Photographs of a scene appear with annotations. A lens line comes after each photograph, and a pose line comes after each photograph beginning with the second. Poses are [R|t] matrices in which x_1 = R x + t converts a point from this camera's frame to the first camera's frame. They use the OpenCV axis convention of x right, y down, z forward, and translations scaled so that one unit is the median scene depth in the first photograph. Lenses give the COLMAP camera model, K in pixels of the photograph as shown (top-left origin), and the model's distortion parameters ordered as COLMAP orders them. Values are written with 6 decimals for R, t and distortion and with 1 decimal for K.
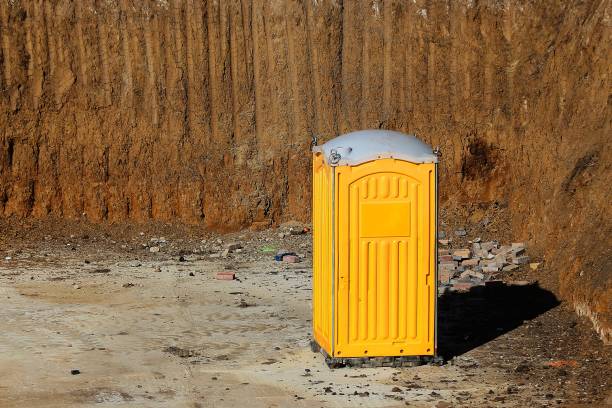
lens RADIAL K [[832.2, 0, 305.9], [0, 832.2, 204.2], [0, 0, 1]] dist [0.014363, 0.000000]
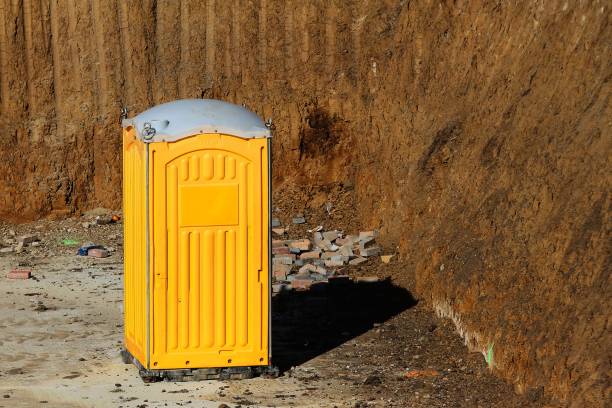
lens RADIAL K [[832.2, 0, 305.9], [0, 832.2, 203.1], [0, 0, 1]] dist [0.014363, 0.000000]
pose [[0.978051, -0.008243, 0.208204, 0.016095], [0.004893, 0.999850, 0.016599, 0.002703], [-0.208310, -0.015216, 0.977945, 0.160163]]
